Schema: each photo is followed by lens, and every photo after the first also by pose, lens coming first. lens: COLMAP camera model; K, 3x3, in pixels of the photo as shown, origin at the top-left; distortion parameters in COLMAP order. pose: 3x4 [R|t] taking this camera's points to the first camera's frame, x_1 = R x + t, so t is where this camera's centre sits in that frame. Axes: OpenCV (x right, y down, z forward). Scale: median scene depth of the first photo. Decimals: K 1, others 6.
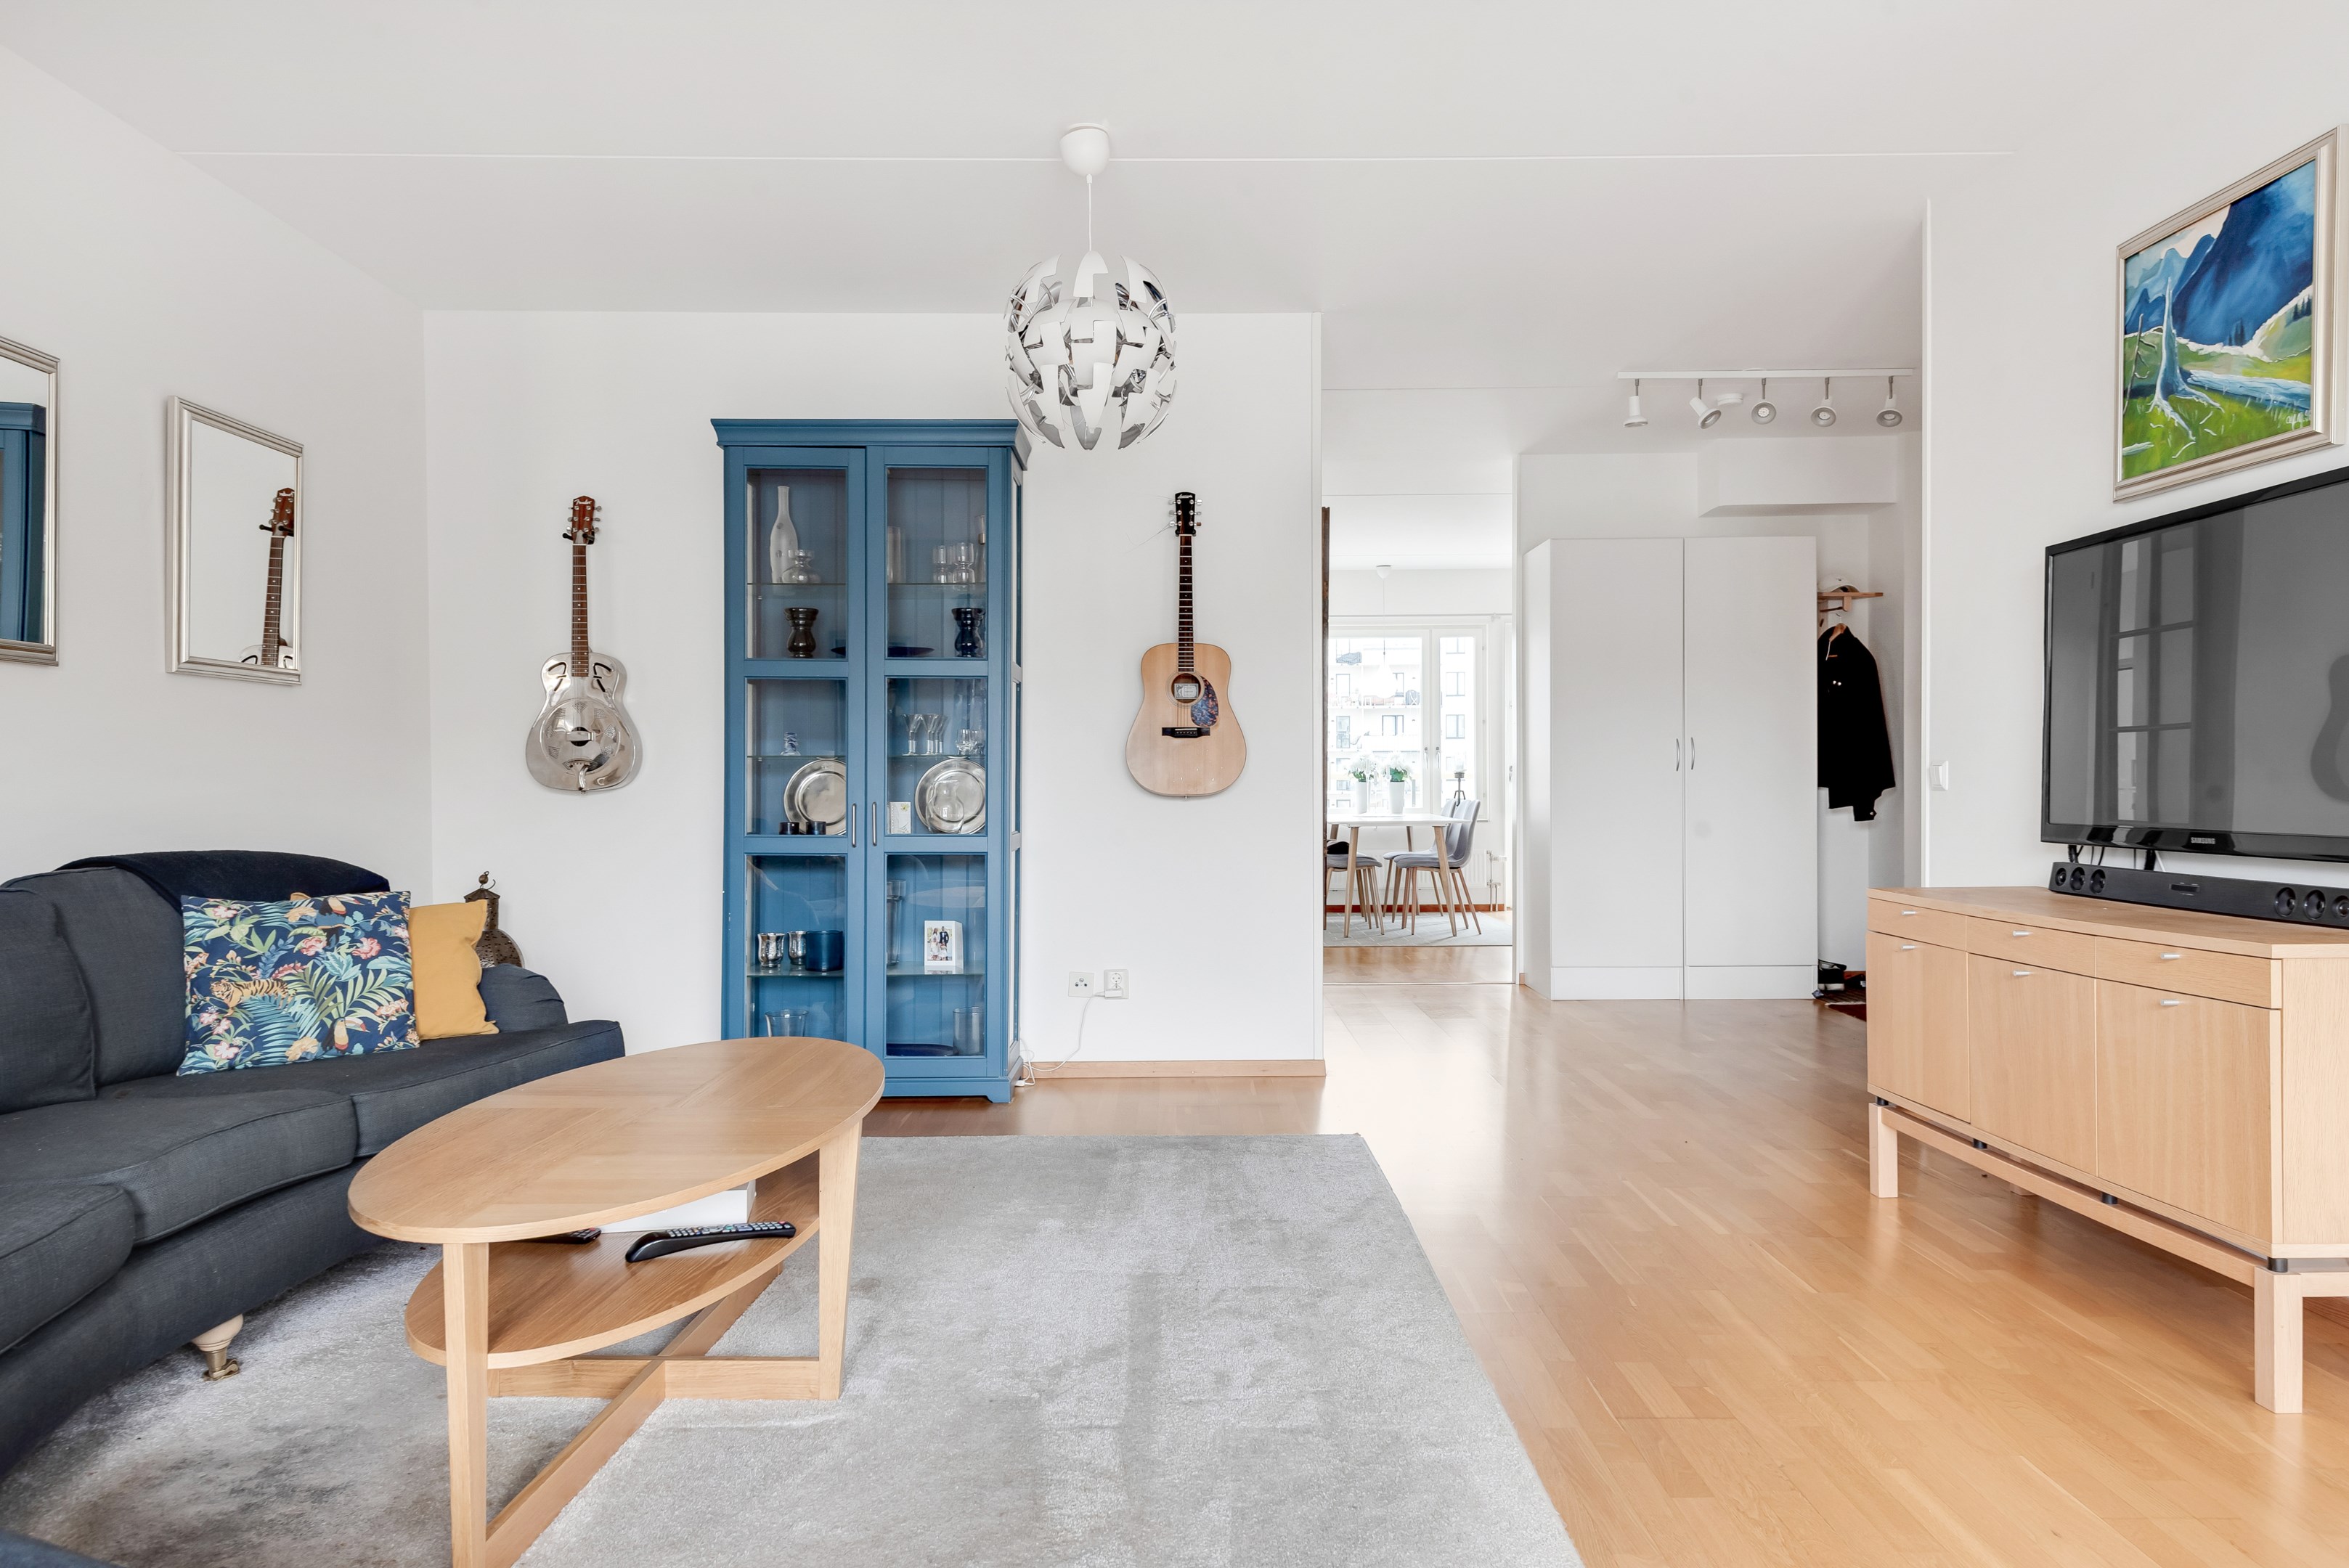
lens RADIAL K [[1317.8, 0, 1177.2], [0, 1317.8, 782.0], [0, 0, 1]] dist [0.000357, 0.000070]
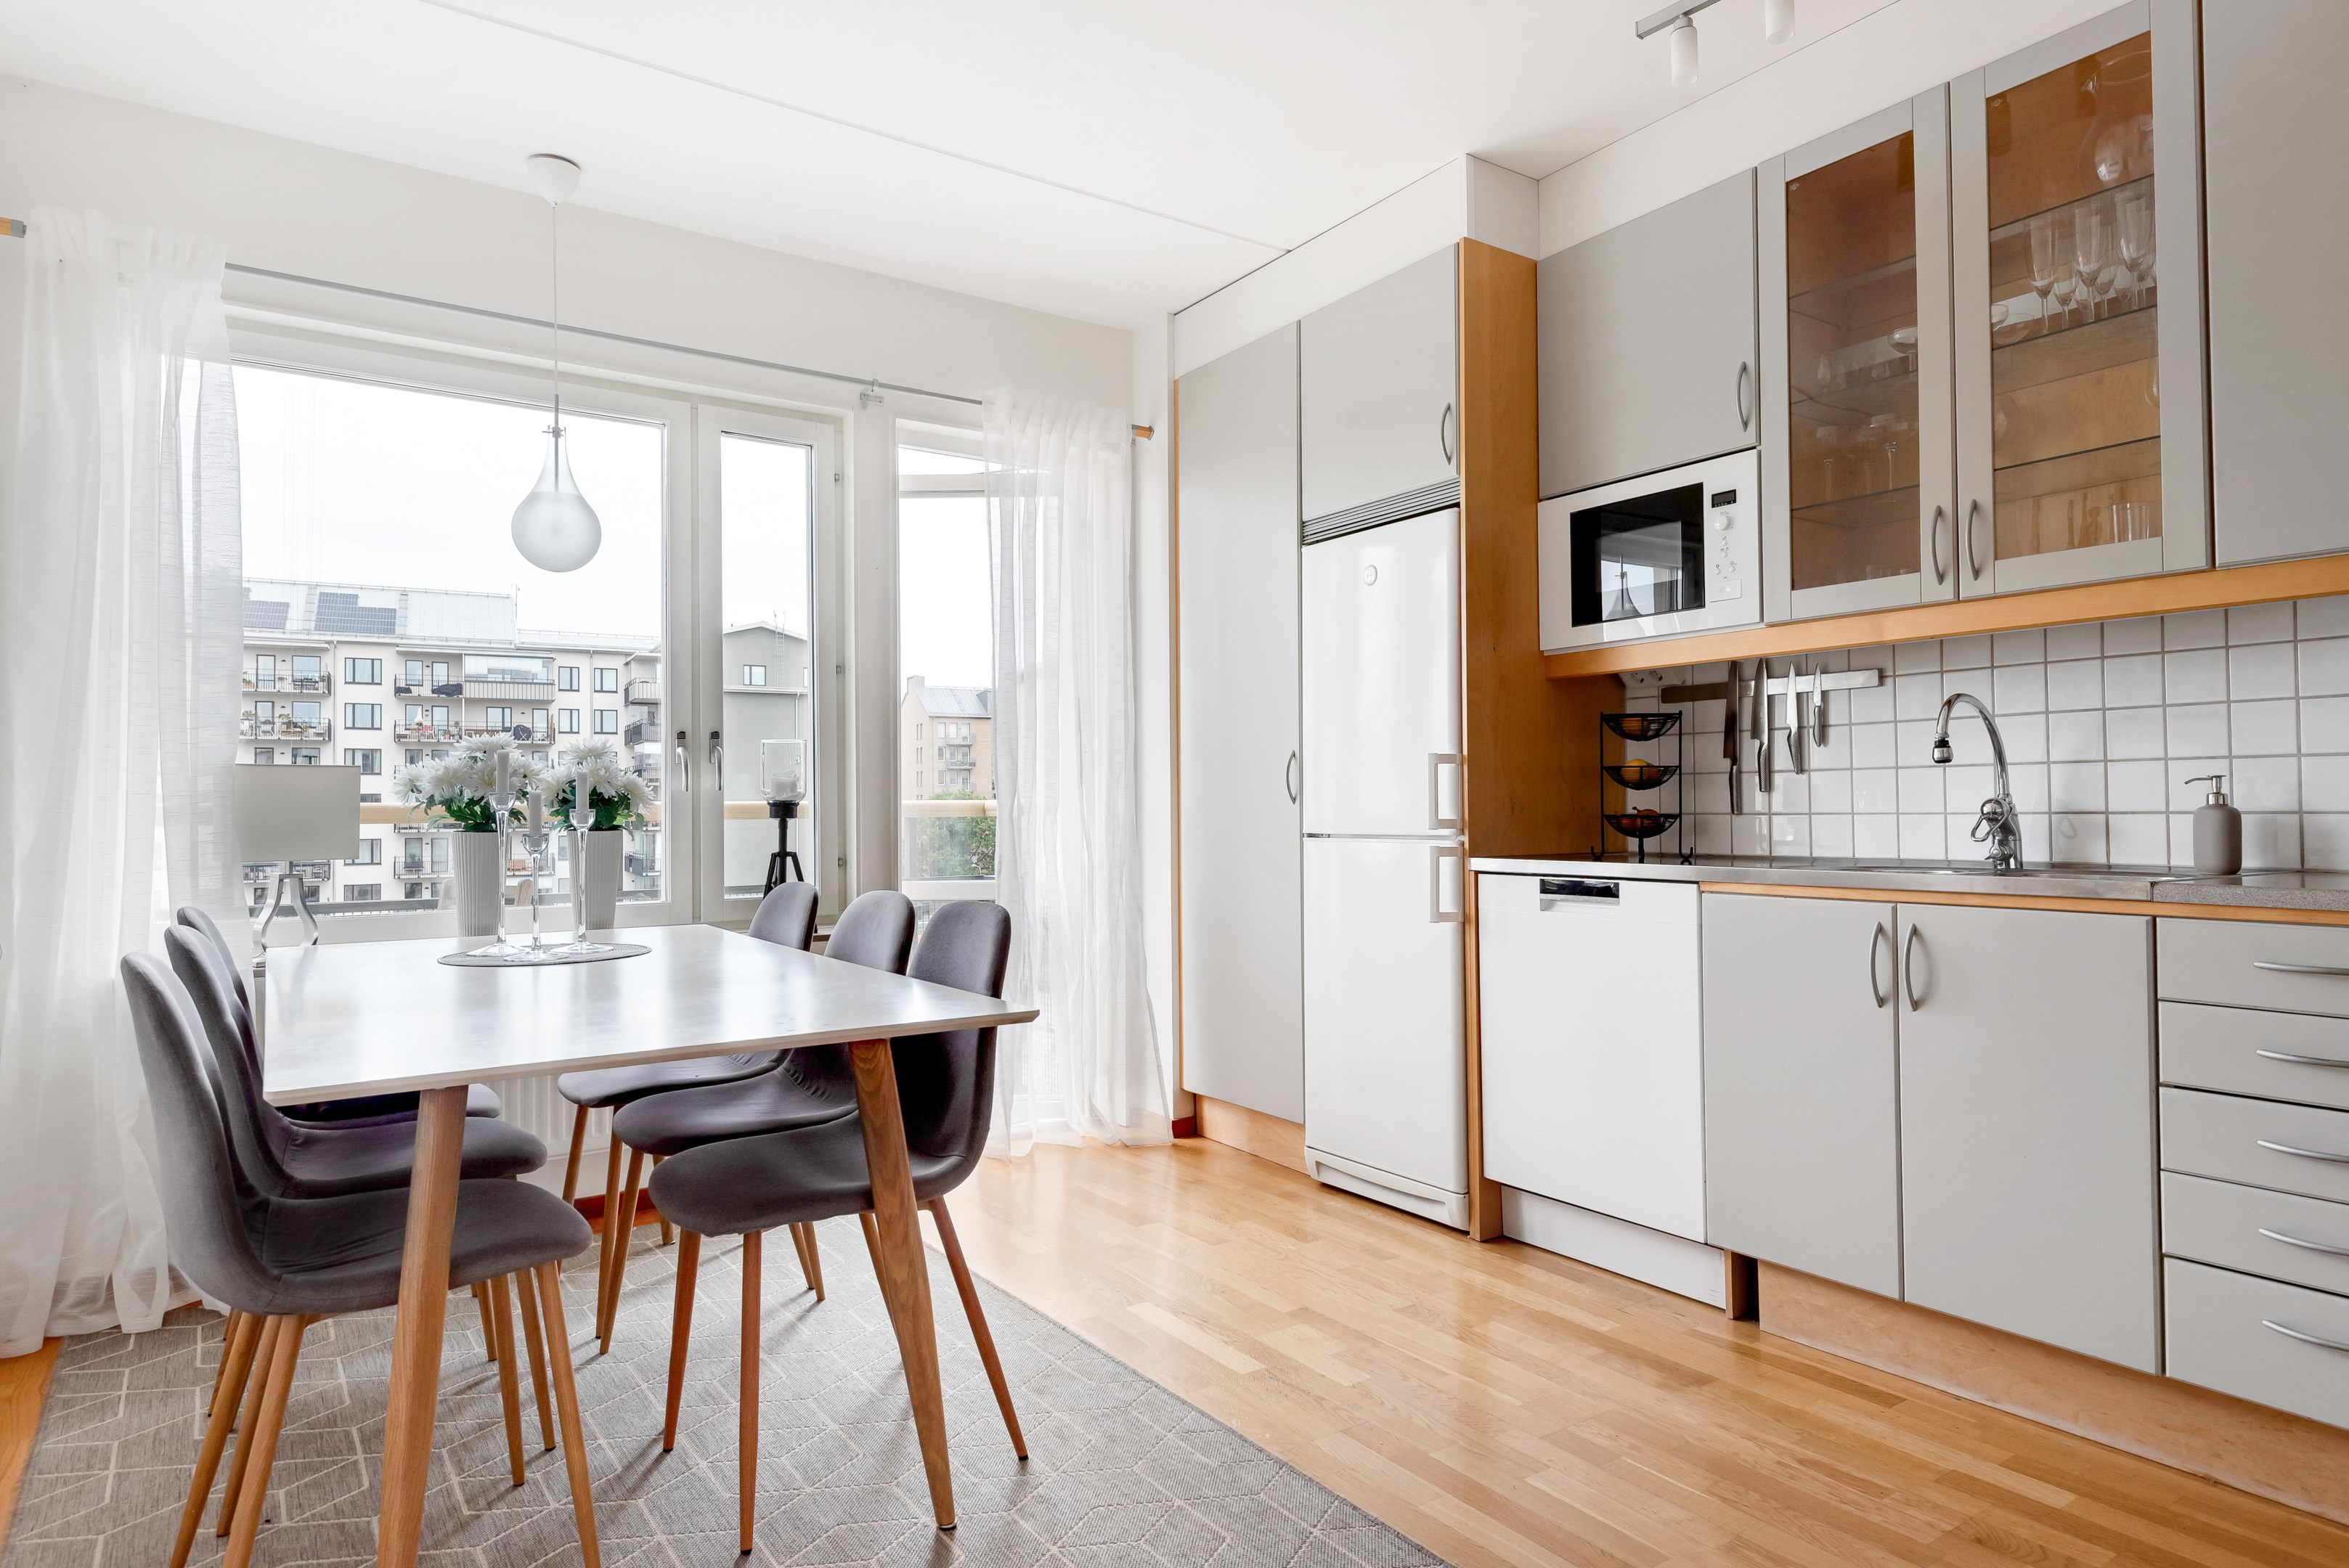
lens RADIAL K [[1317.8, 0, 1177.6], [0, 1317.8, 785.4], [0, 0, 1]] dist [0.000357, 0.000070]
pose [[0.810525, 0.008584, 0.585641, 0.089869], [0.005210, 0.999747, -0.021866, -0.002750], [-0.585681, 0.020774, 0.810276, 0.639882]]
